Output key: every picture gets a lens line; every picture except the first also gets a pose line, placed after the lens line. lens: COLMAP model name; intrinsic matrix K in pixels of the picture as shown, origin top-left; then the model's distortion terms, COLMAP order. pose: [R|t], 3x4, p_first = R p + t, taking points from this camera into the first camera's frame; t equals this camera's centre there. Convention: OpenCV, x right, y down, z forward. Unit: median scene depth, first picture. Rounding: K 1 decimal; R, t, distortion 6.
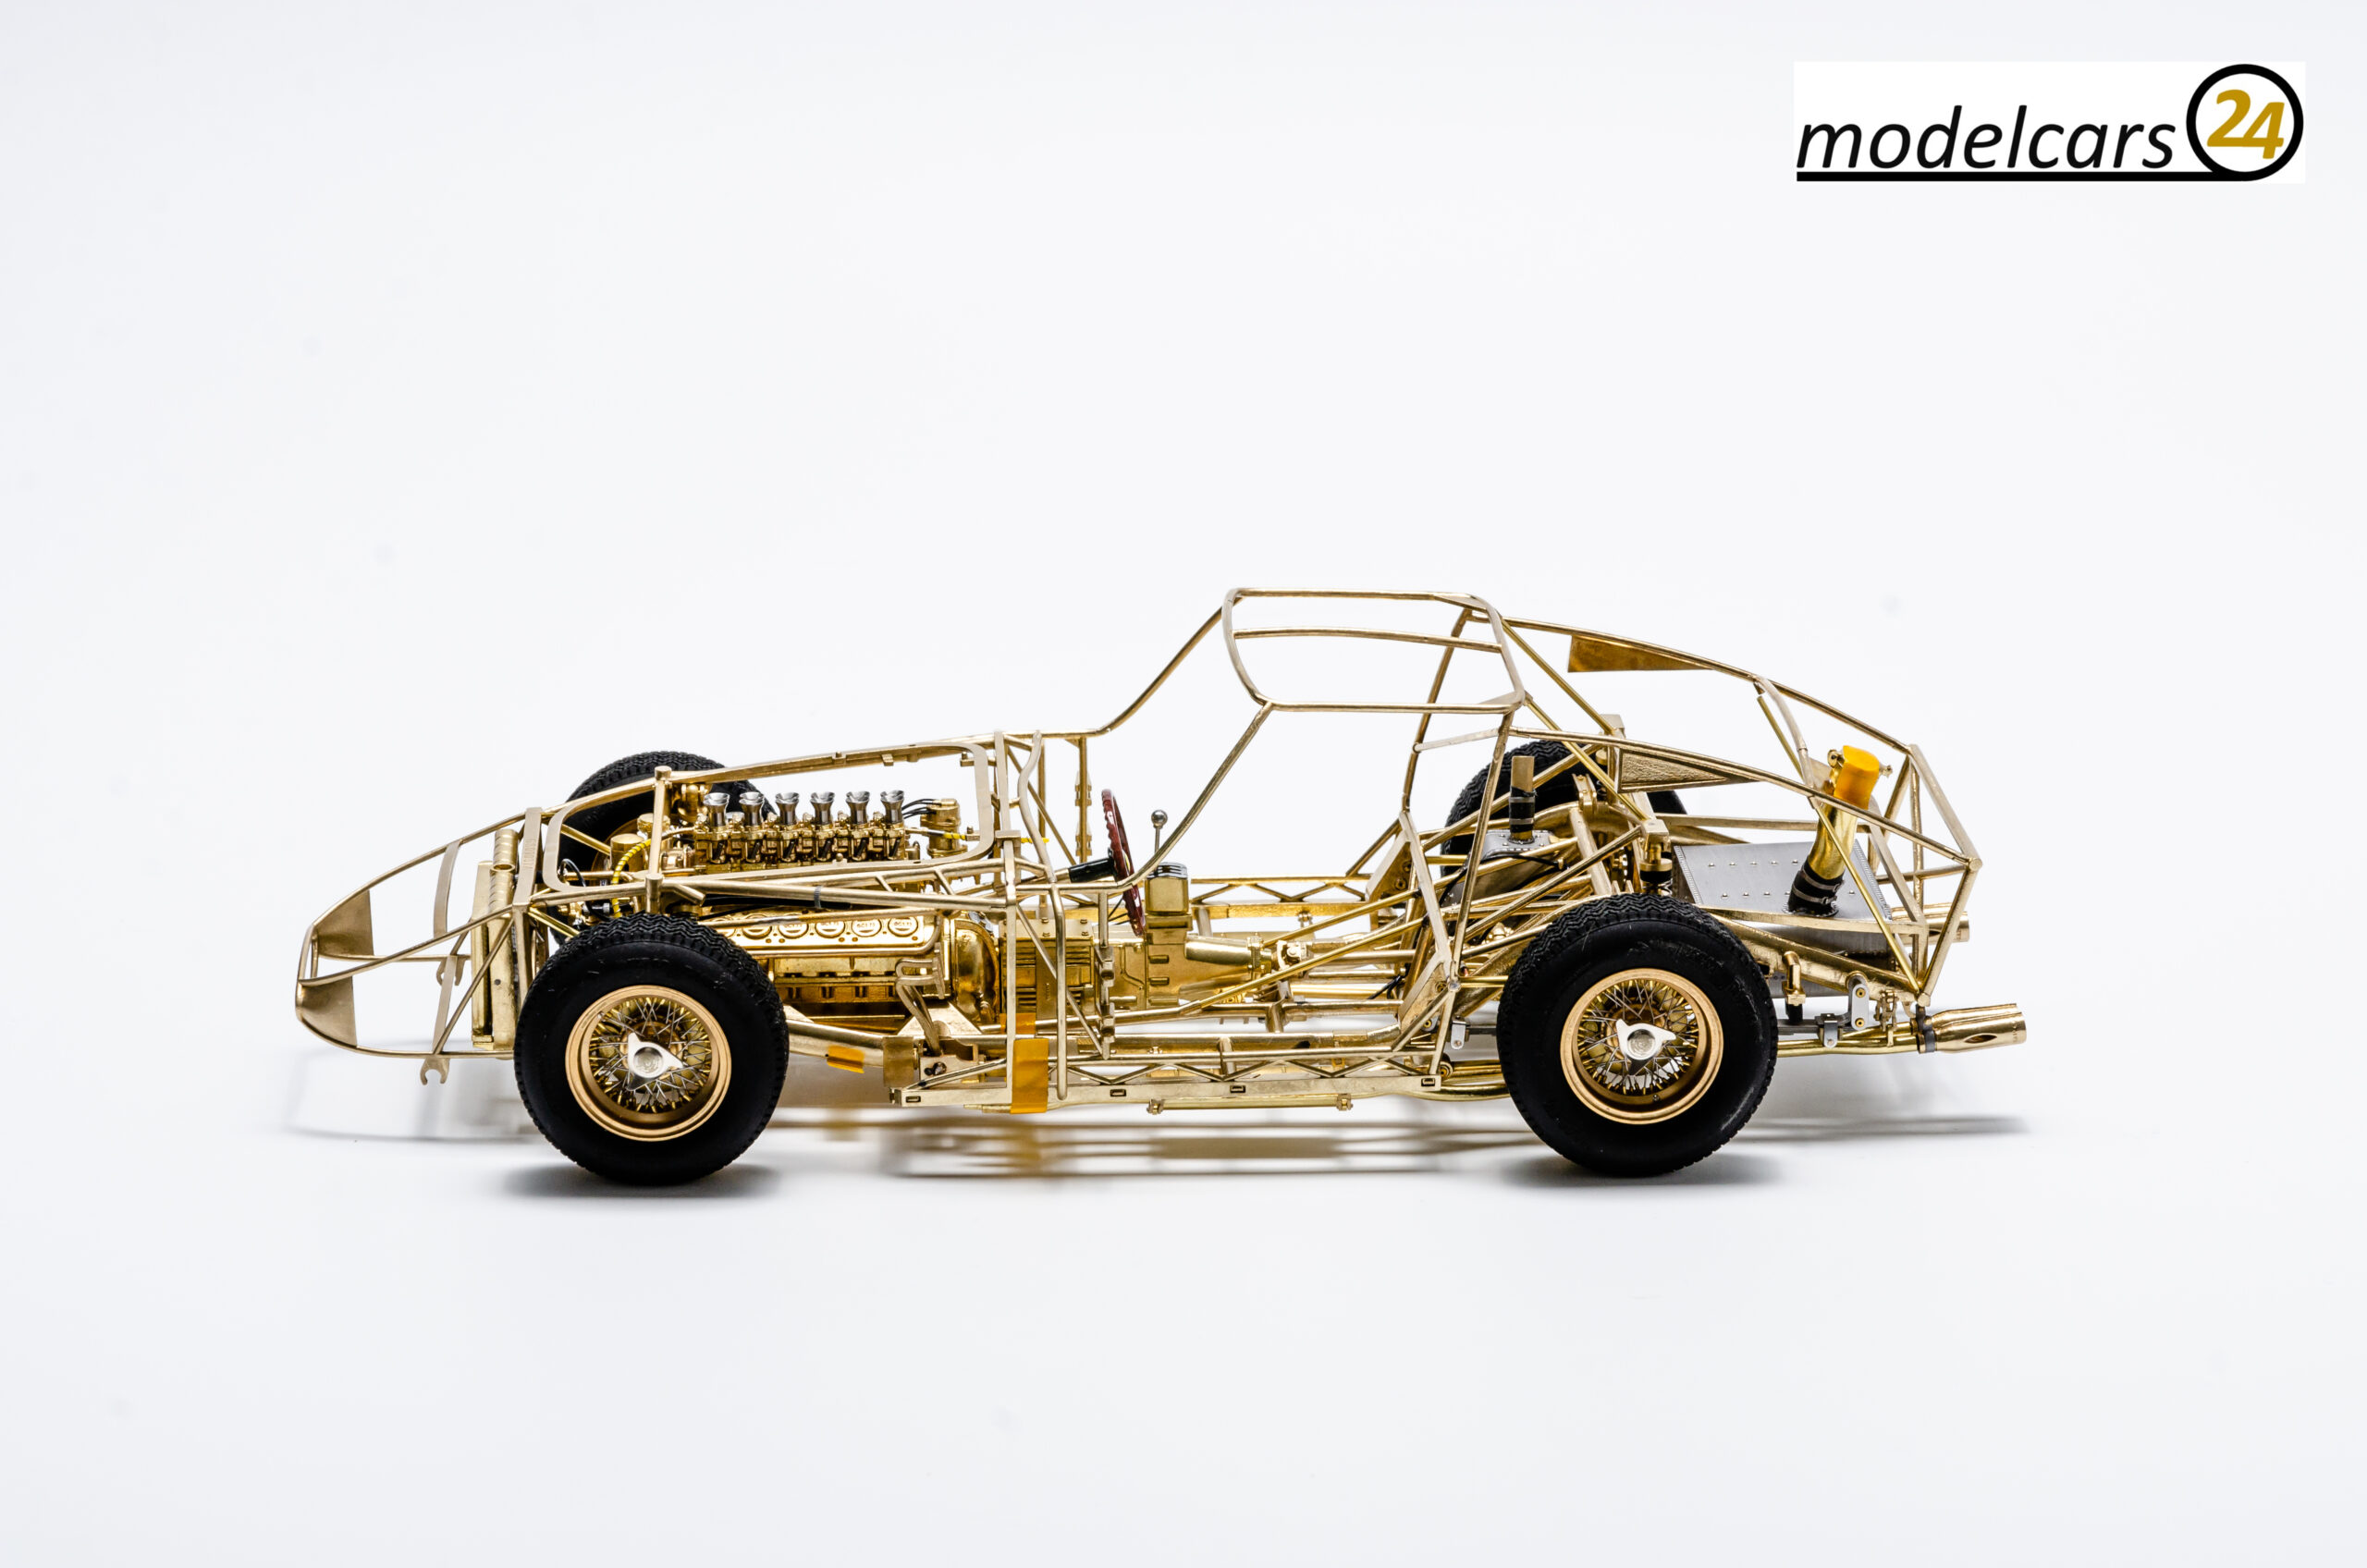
lens RADIAL K [[6124.0, 0, 1183.5], [0, 6124.0, 784.0], [0, 0, 1]] dist [0.018265, 0.105903]
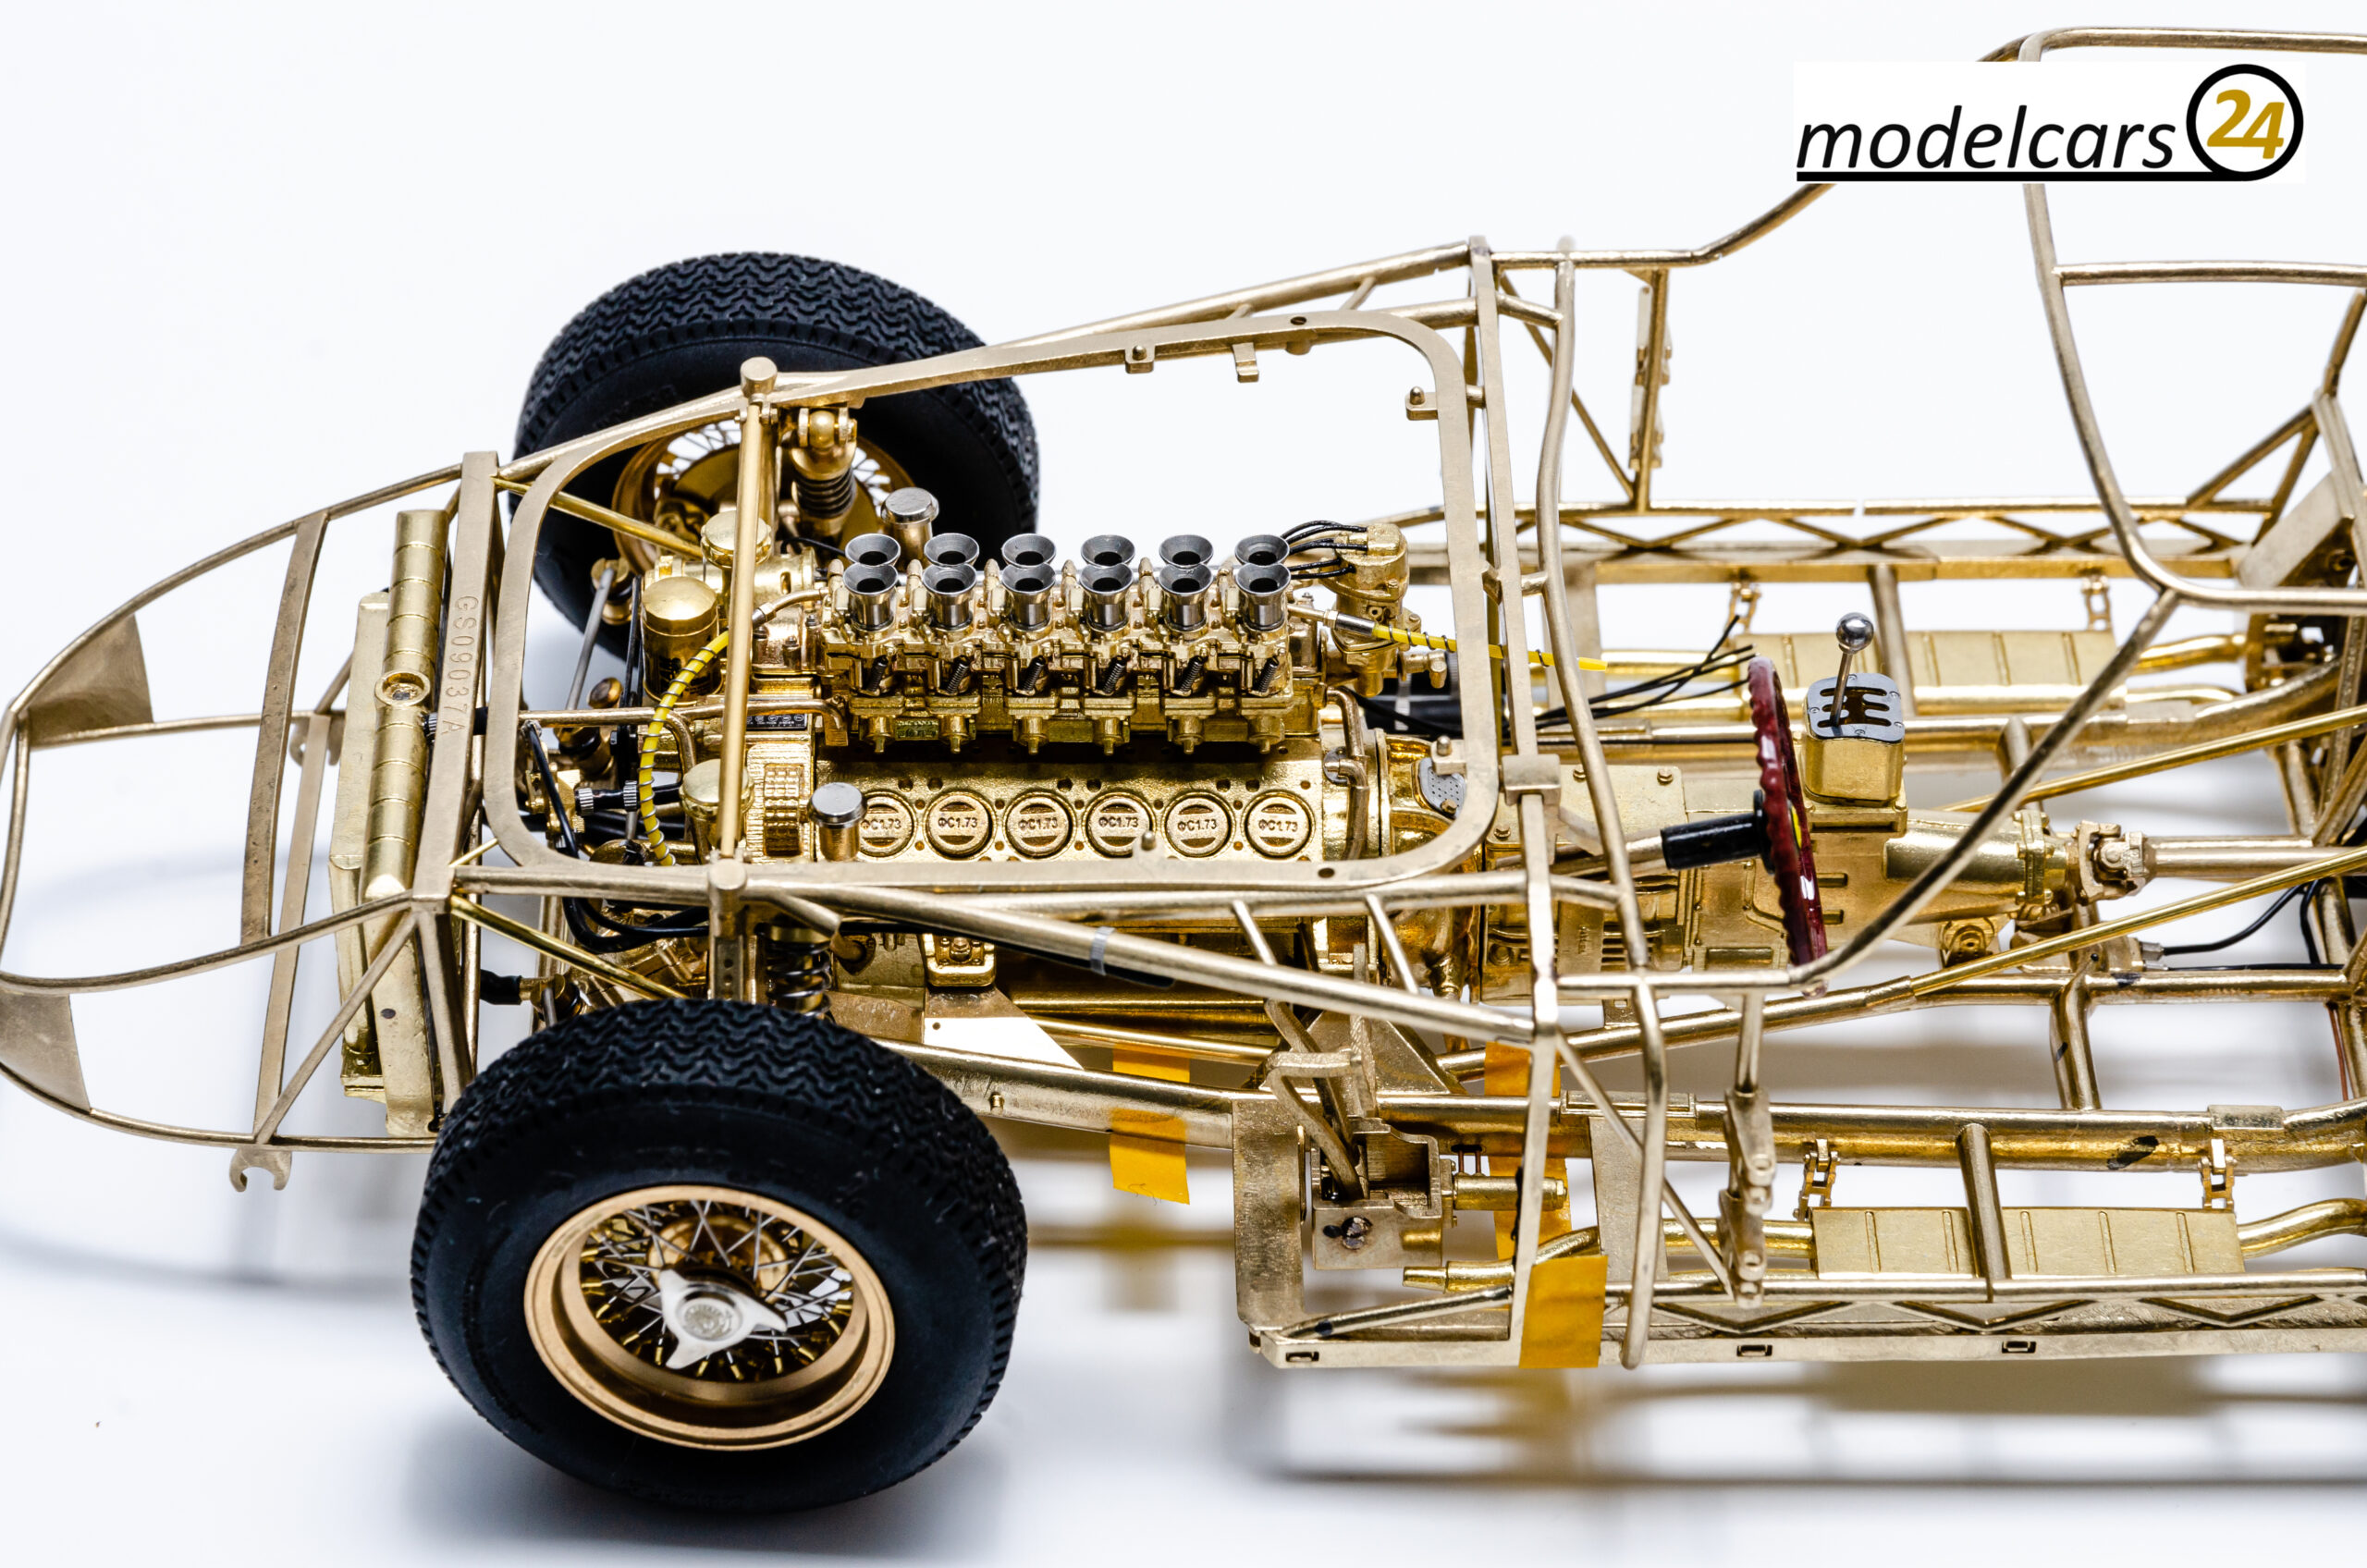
lens RADIAL K [[6124.0, 0, 1183.5], [0, 6124.0, 784.0], [0, 0, 1]] dist [0.018265, 0.105903]
pose [[0.999155, 0.032391, -0.025294, -0.041449], [-0.020158, 0.922607, 0.385214, -0.156613], [0.035814, -0.384379, 0.922480, 0.579497]]
